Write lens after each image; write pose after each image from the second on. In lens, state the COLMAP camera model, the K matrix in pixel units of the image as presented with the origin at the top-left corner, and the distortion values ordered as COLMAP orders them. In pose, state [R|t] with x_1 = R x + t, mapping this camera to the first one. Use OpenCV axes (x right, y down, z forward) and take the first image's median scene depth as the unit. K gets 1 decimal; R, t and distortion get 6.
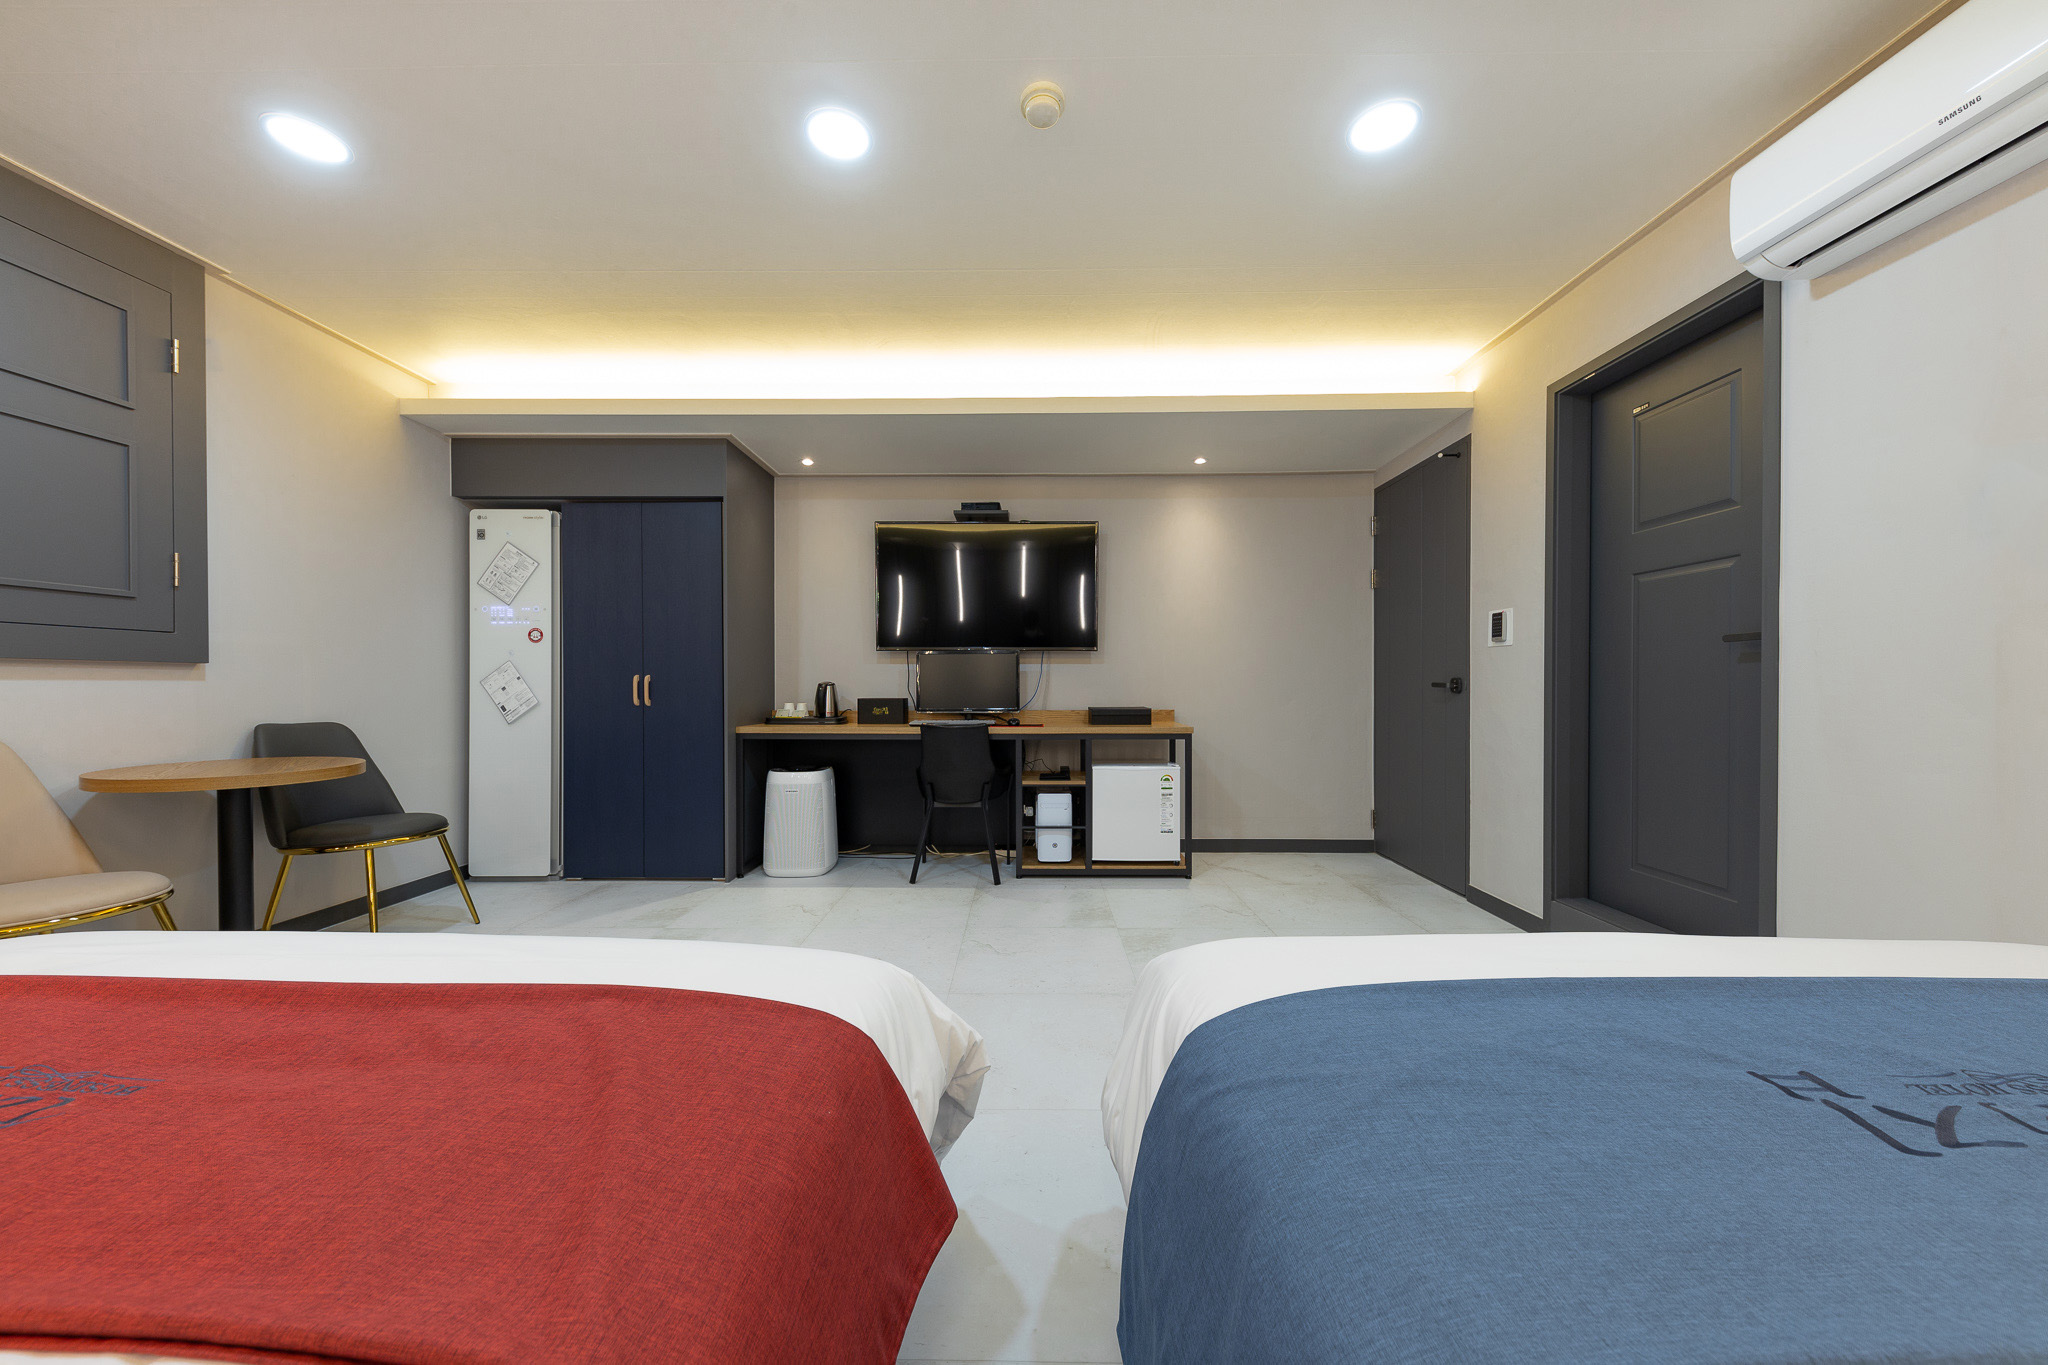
lens RADIAL K [[704.3, 0, 1022.7], [0, 704.3, 690.7], [0, 0, 1]] dist [0.013945, -0.004208]
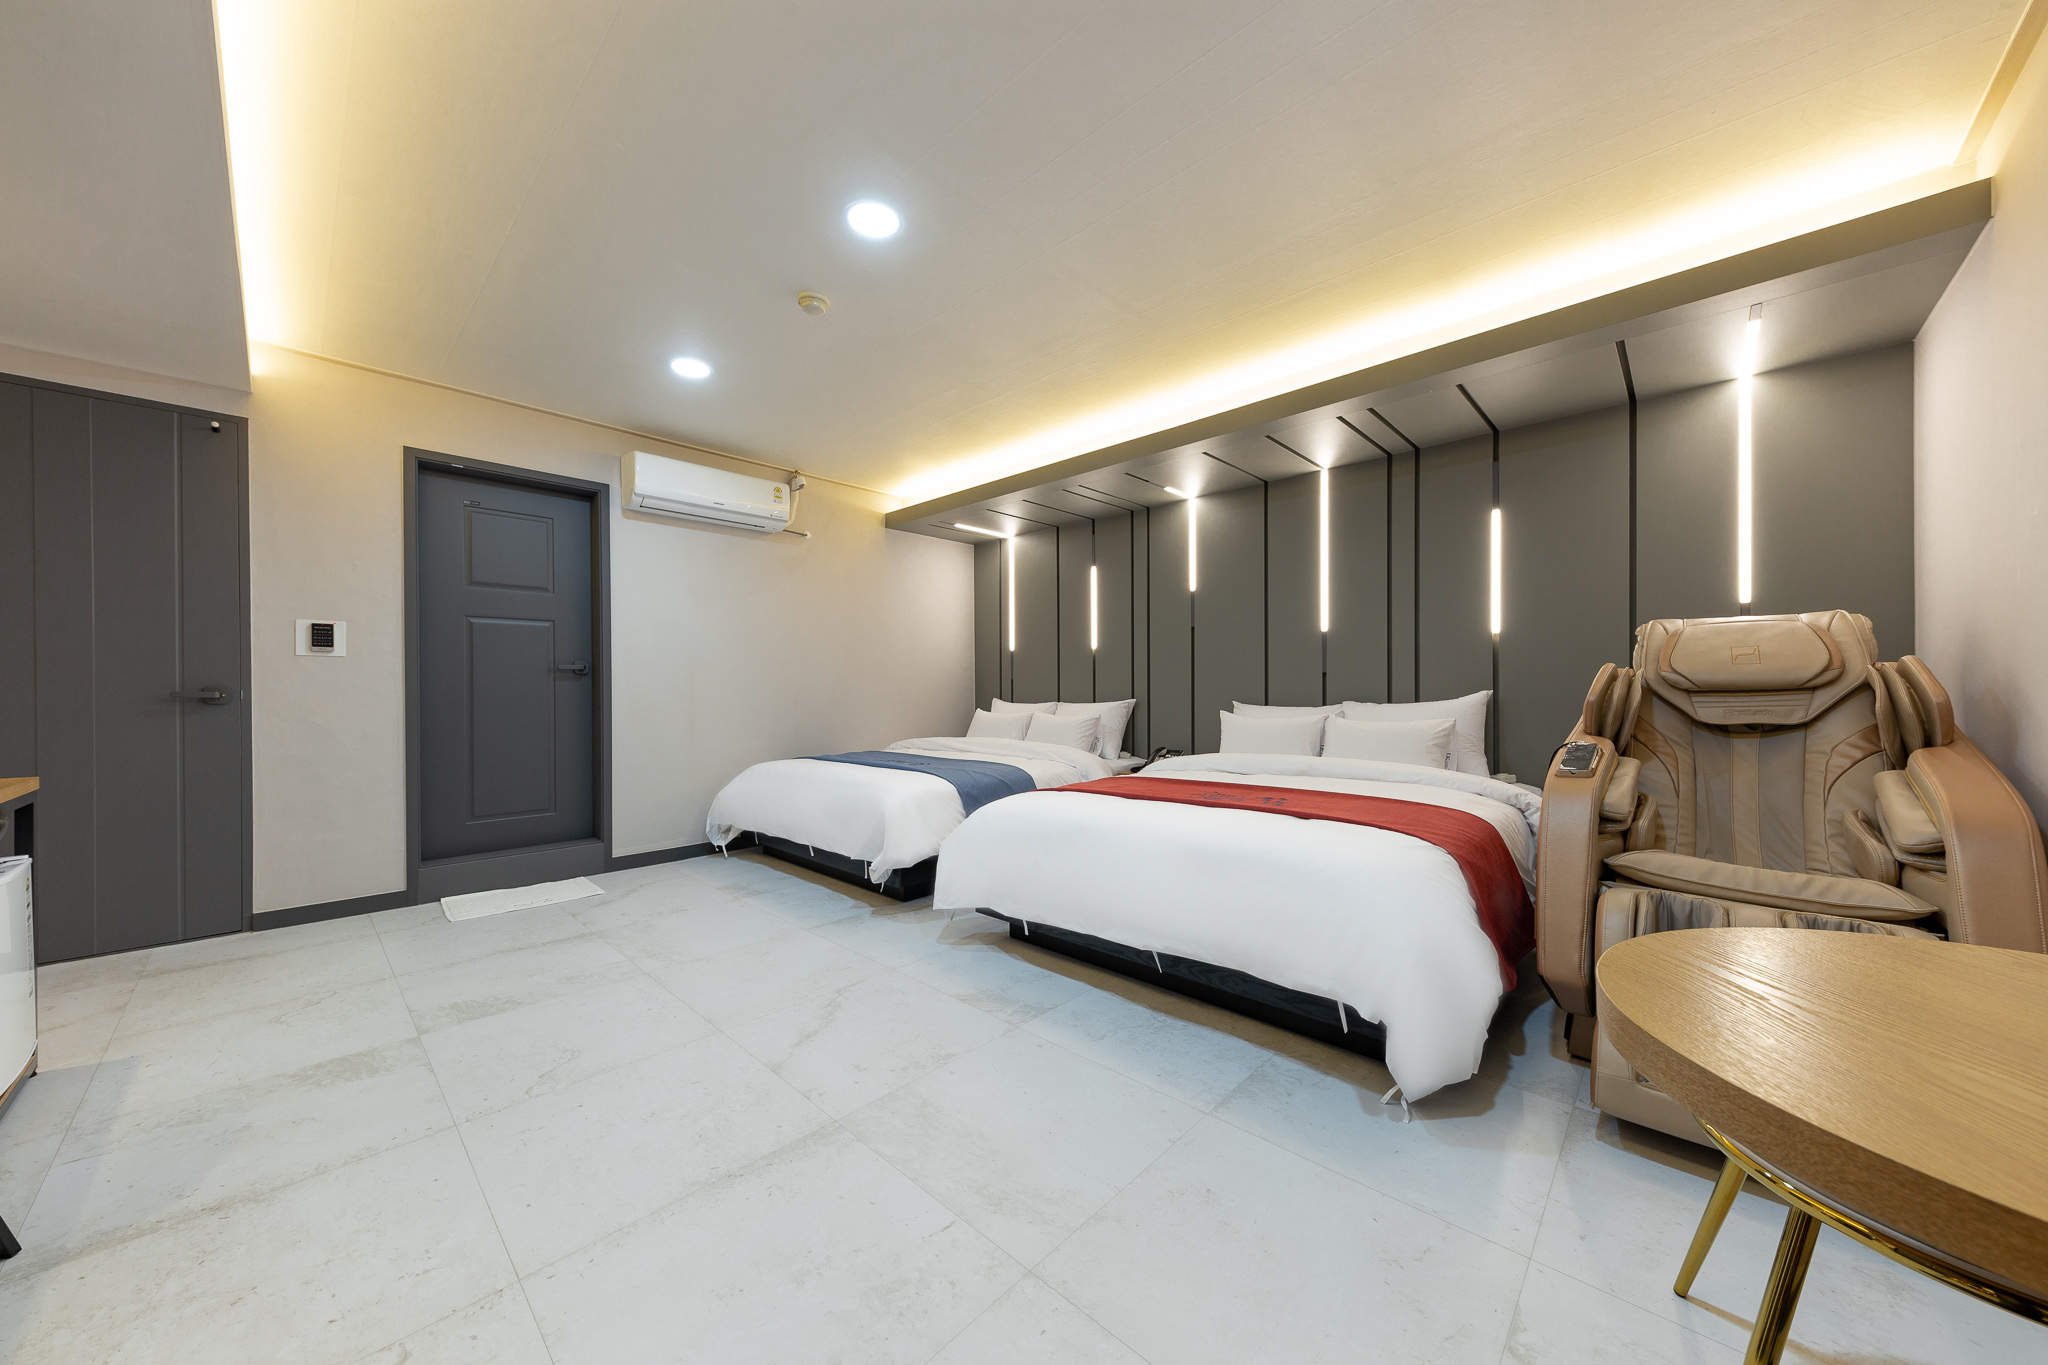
lens RADIAL K [[704.3, 0, 1022.7], [0, 704.3, 690.7], [0, 0, 1]] dist [0.013945, -0.004208]
pose [[-0.727011, 0.001406, 0.686625, -0.770877], [0.011828, 0.999875, 0.010476, -0.011658], [-0.686524, 0.015737, -0.726936, 1.052917]]
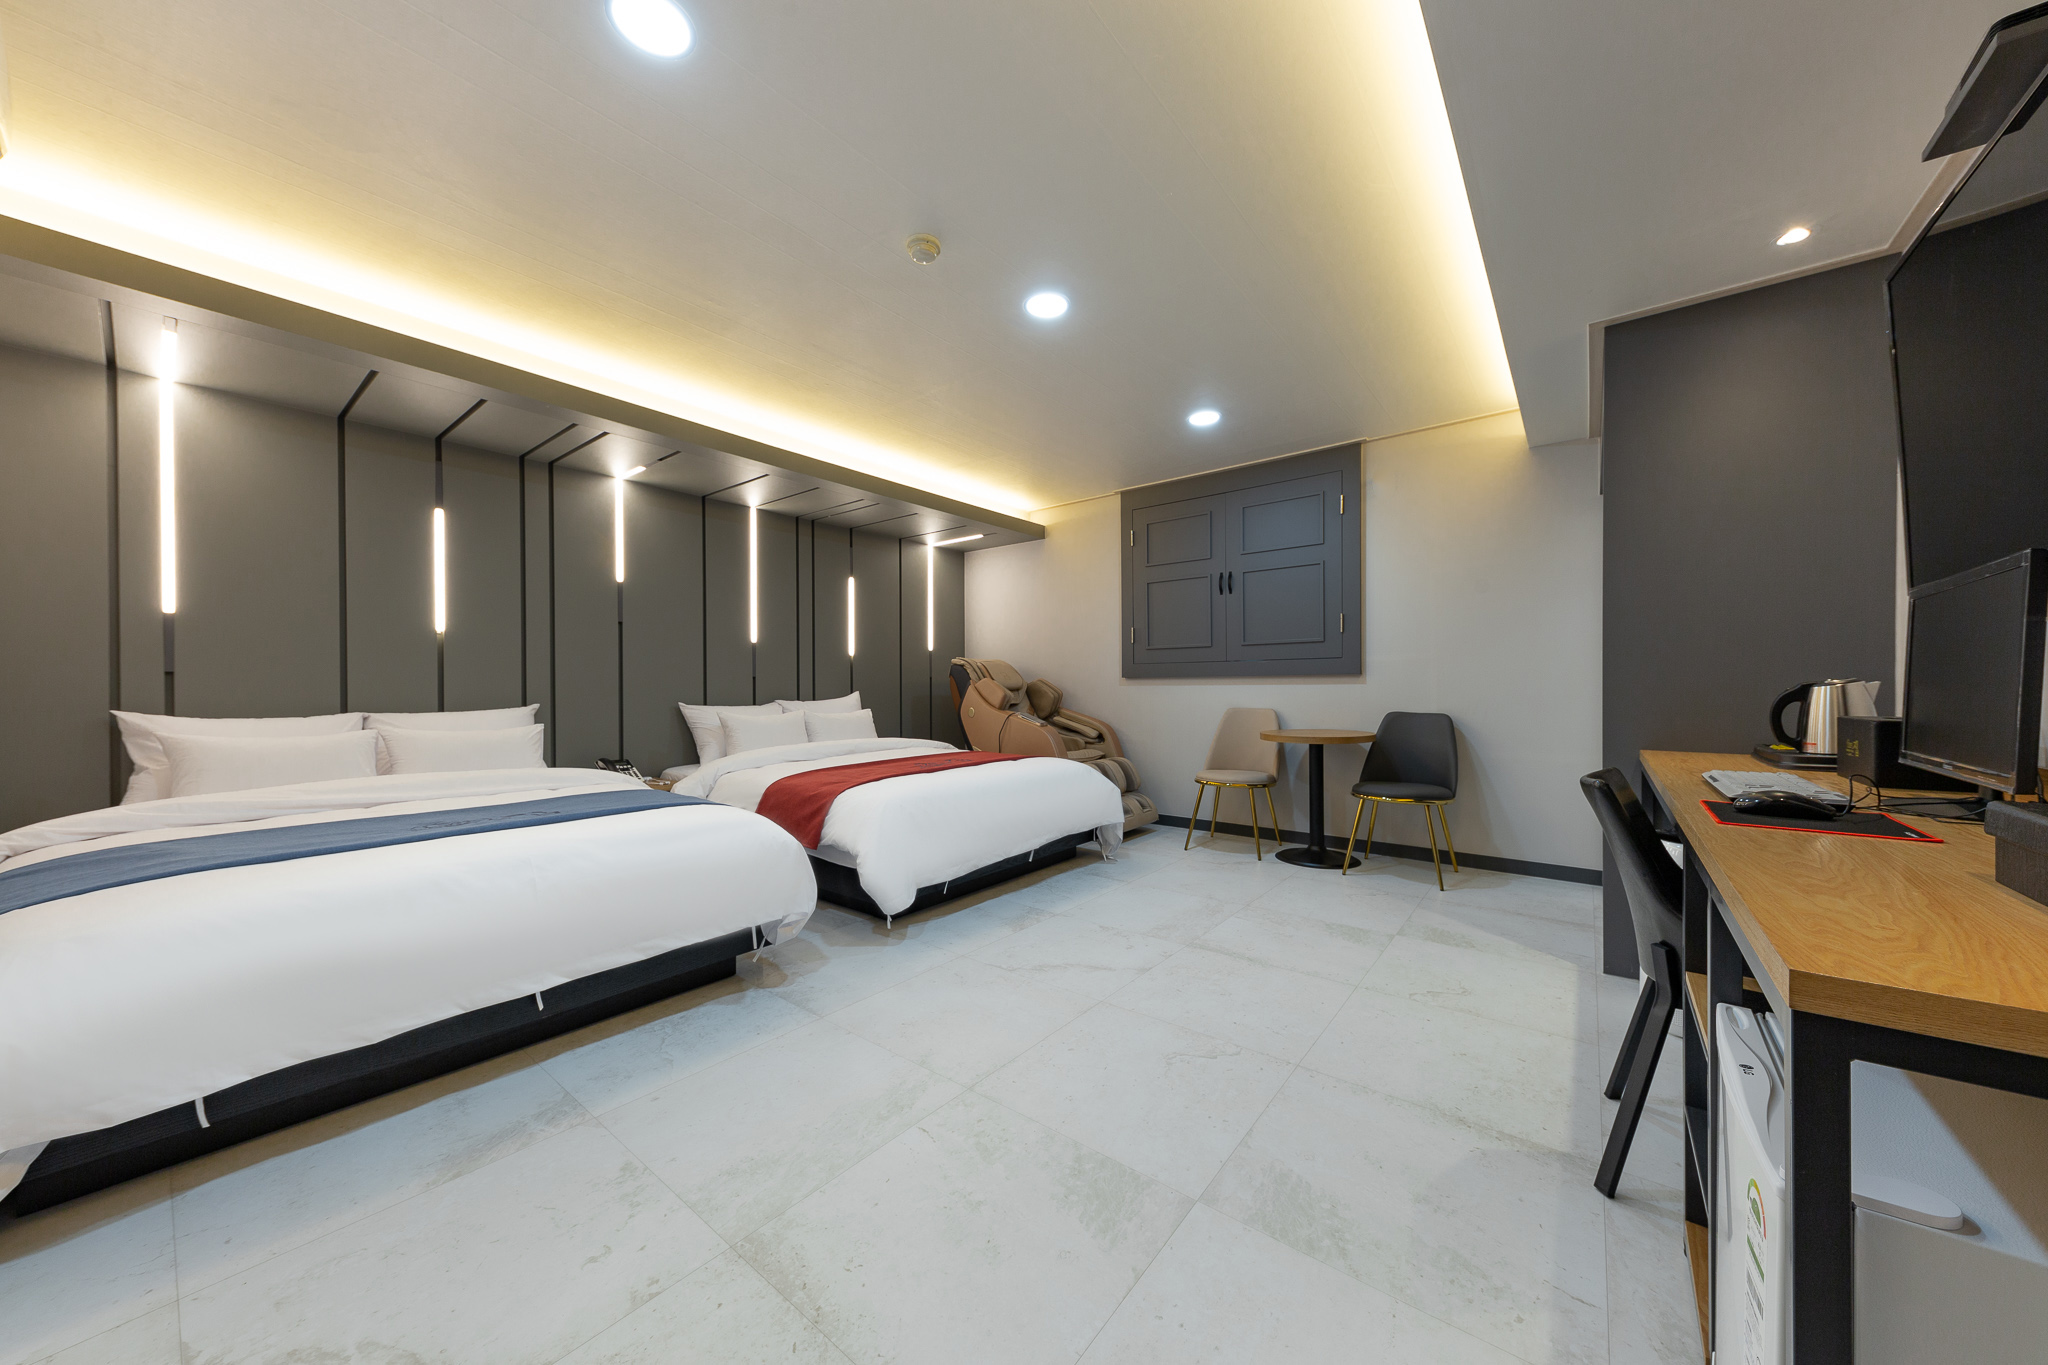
lens RADIAL K [[704.3, 0, 1022.7], [0, 704.3, 690.7], [0, 0, 1]] dist [0.013945, -0.004208]
pose [[-0.617770, 0.007256, -0.786325, 0.555030], [-0.000951, 0.999950, 0.009974, -0.010584], [0.786358, 0.006909, -0.617732, 1.150666]]
